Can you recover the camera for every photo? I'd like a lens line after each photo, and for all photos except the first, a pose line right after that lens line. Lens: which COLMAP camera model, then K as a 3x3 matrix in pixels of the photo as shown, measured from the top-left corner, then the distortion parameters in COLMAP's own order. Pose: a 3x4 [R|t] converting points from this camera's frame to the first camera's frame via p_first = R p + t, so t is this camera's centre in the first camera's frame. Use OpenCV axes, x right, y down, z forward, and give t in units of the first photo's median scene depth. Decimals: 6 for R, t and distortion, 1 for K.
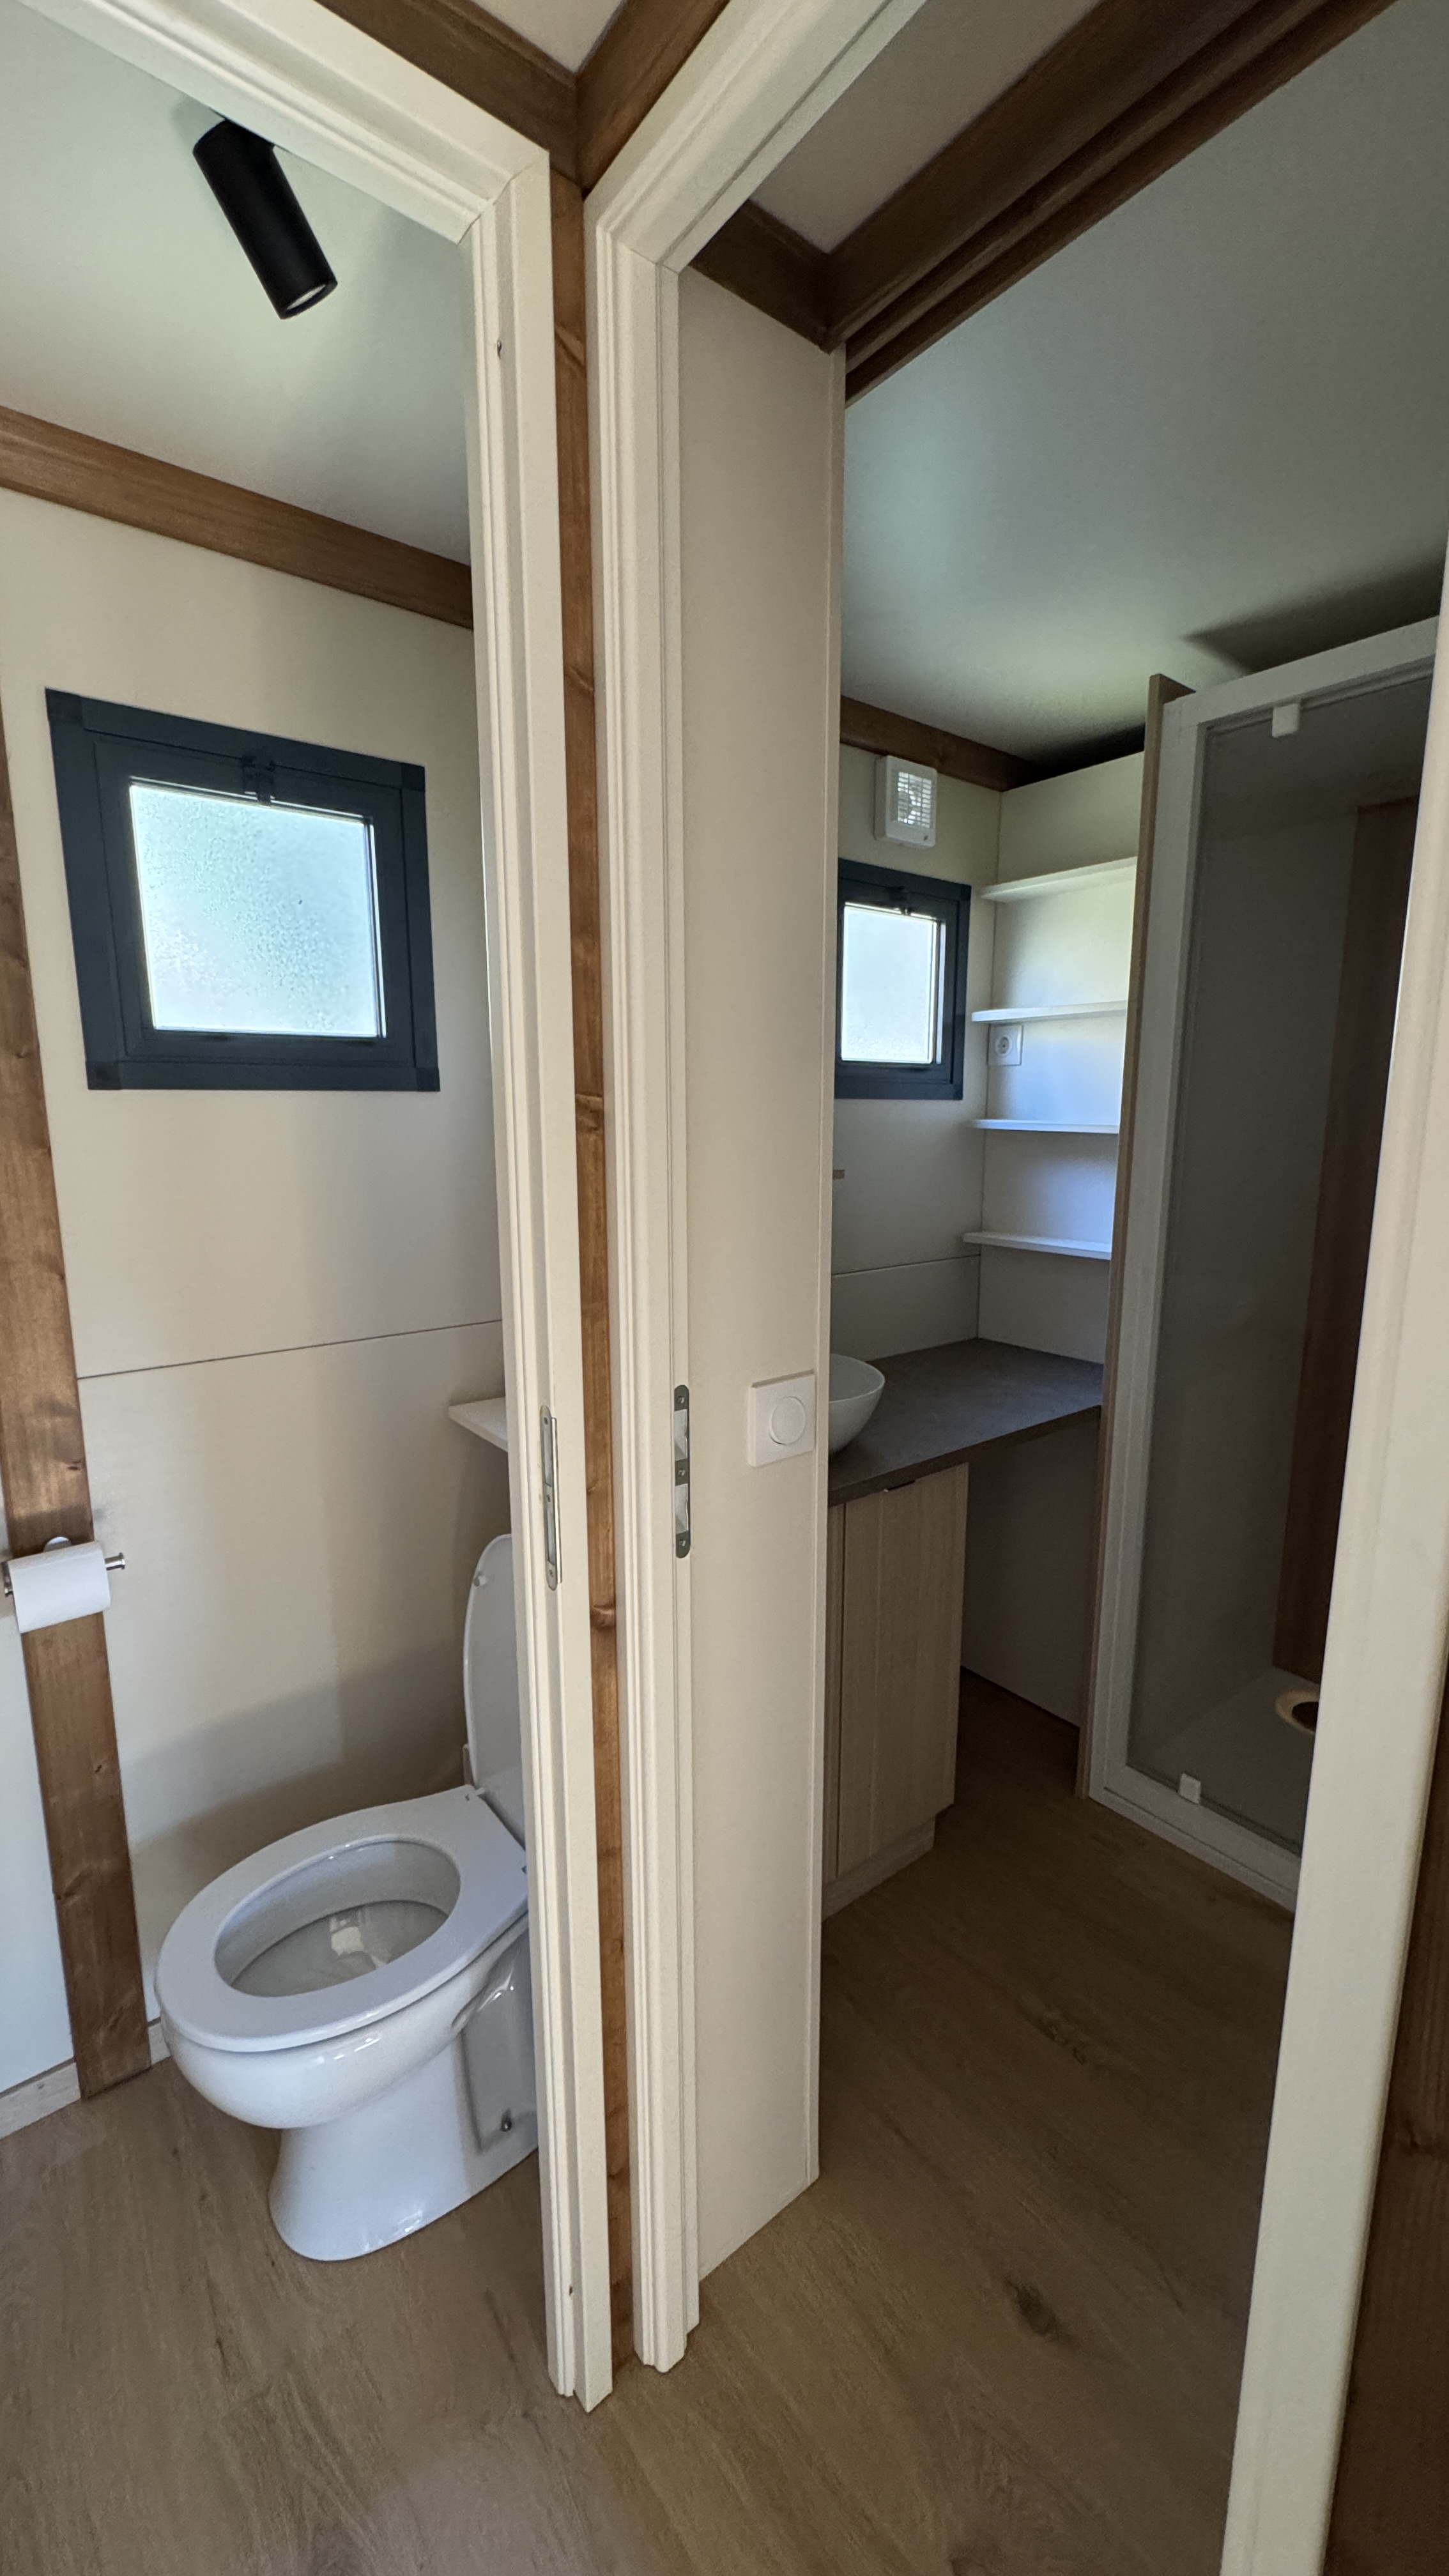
lens RADIAL K [[1025.7, 0, 729.7], [0, 1025.7, 1290.3], [0, 0, 1]] dist [-0.002879, 0.000127]
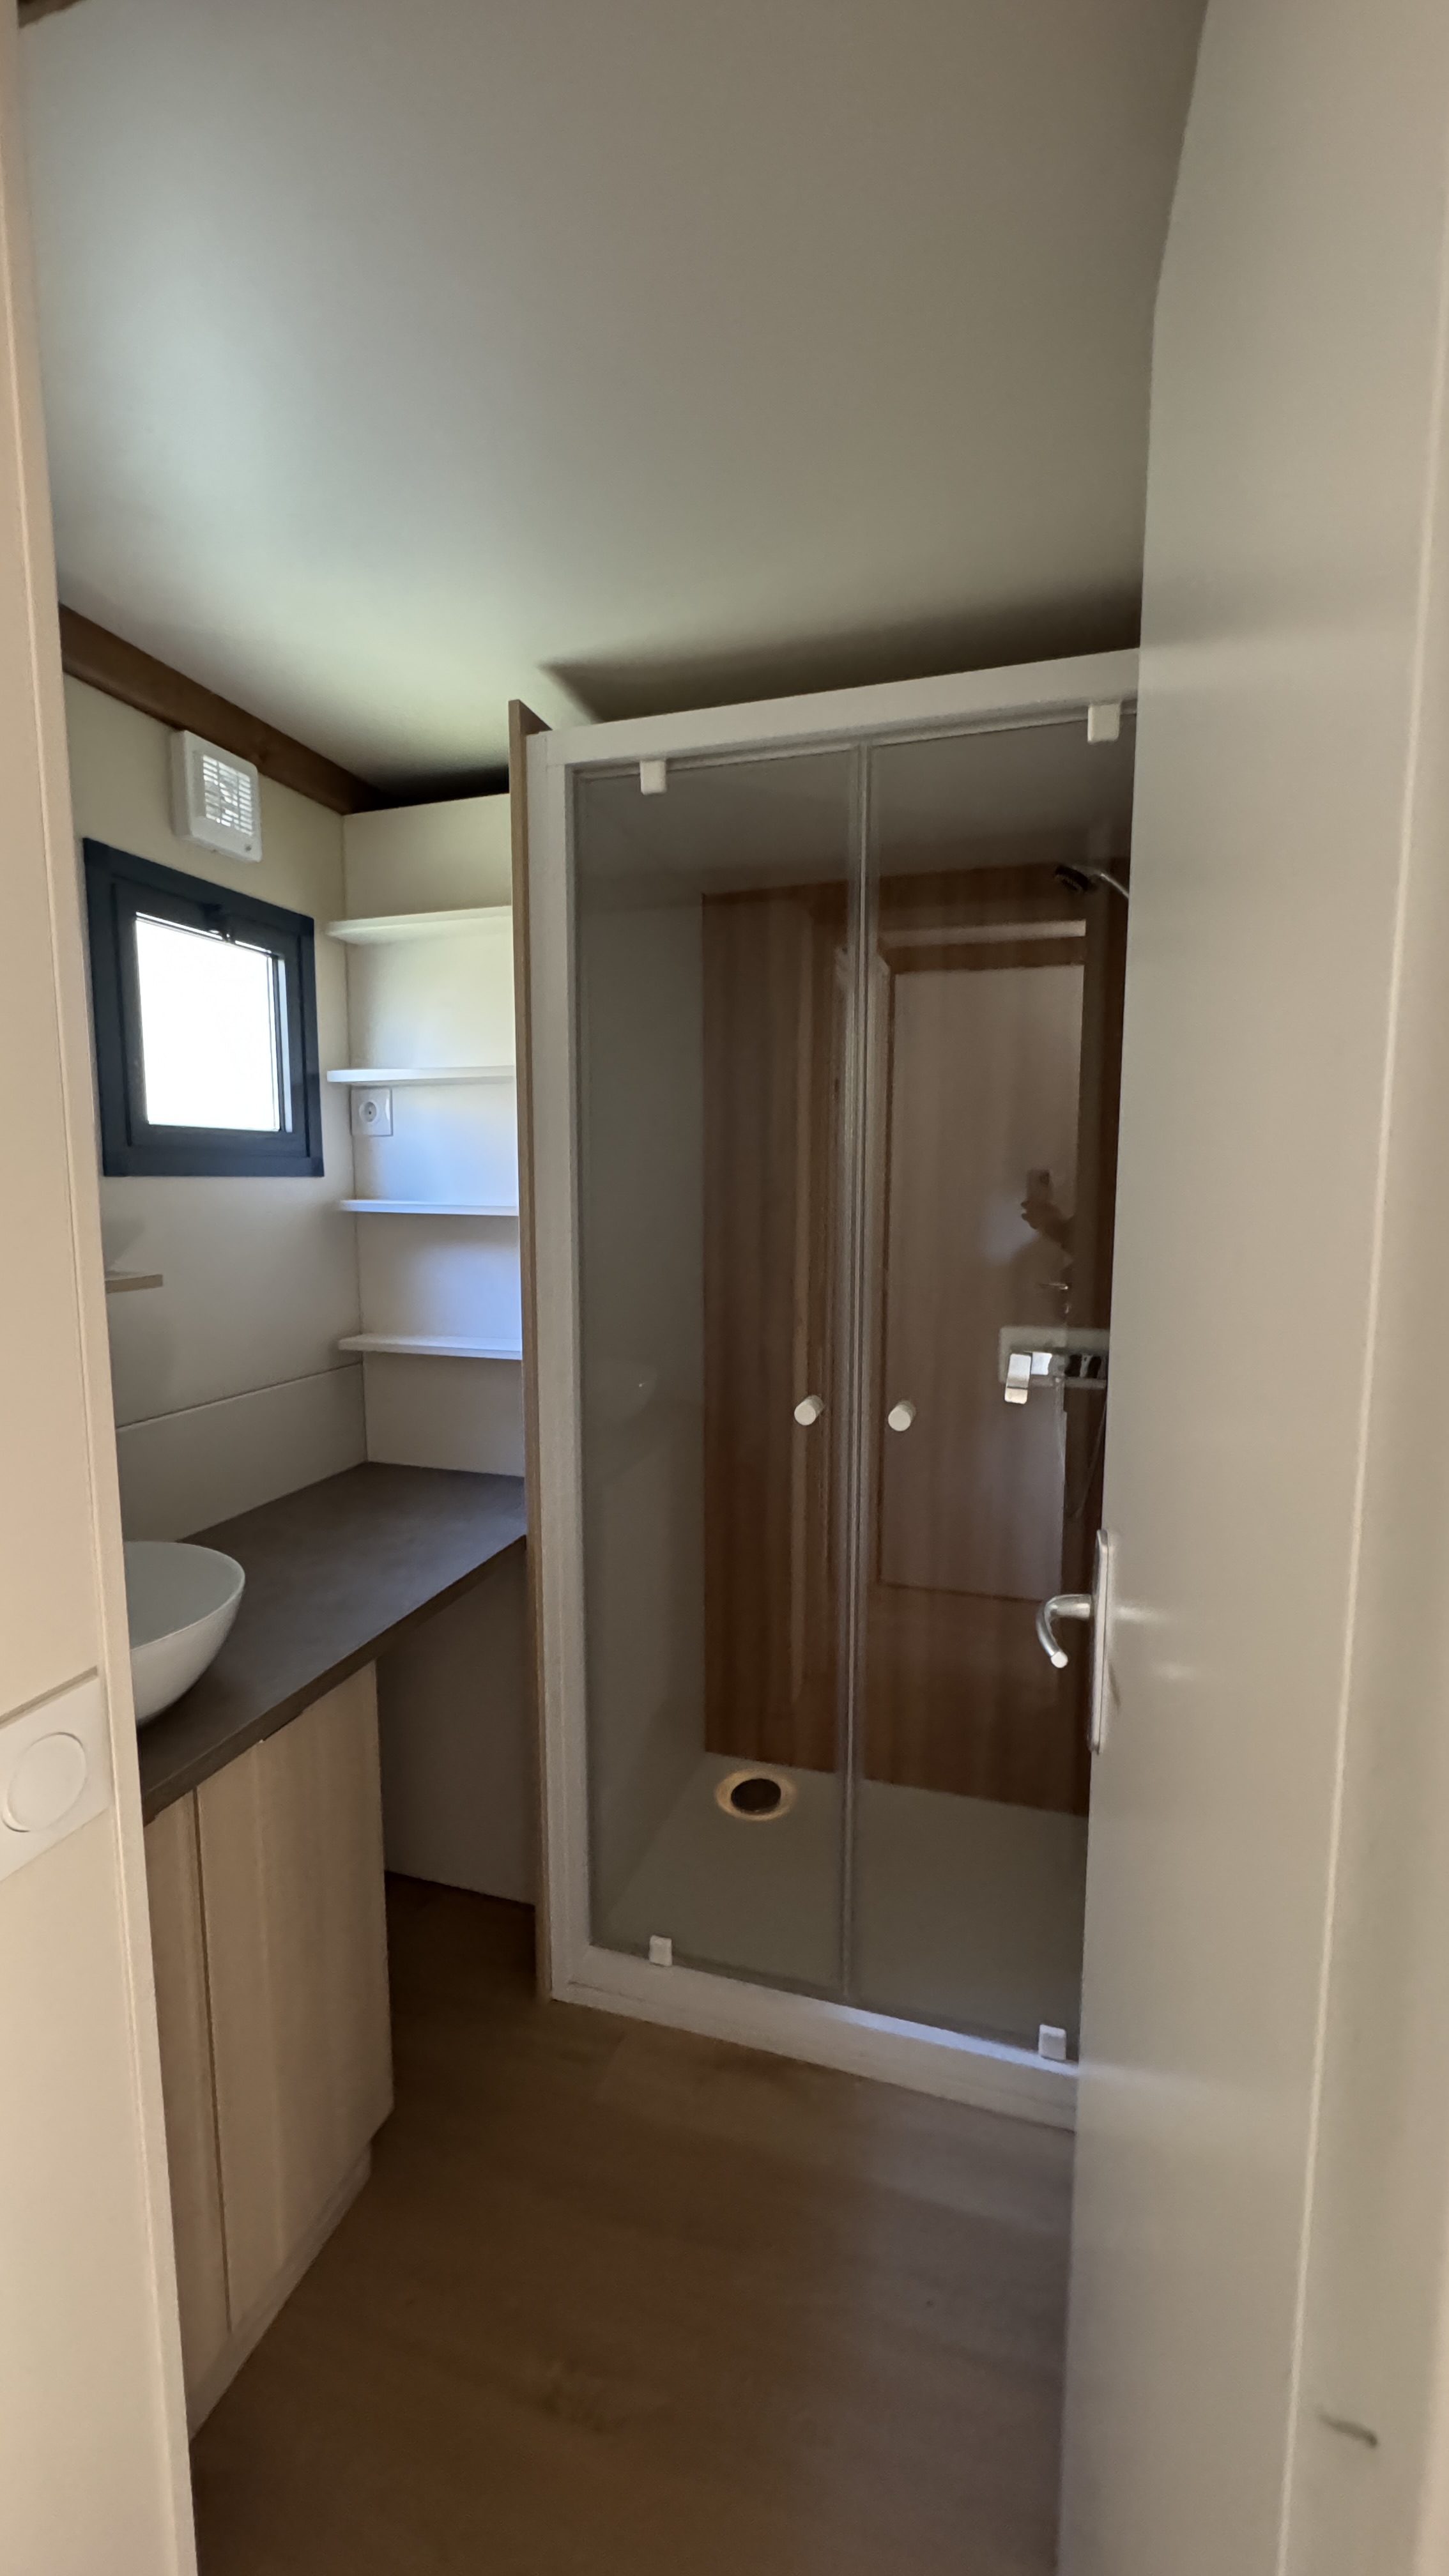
lens RADIAL K [[1025.7, 0, 729.7], [0, 1025.7, 1290.3], [0, 0, 1]] dist [-0.002879, 0.000127]
pose [[0.826162, -0.060175, 0.560210, 0.035506], [0.099403, 0.994251, -0.039795, -0.034371], [-0.554594, 0.088564, 0.827394, 0.172204]]
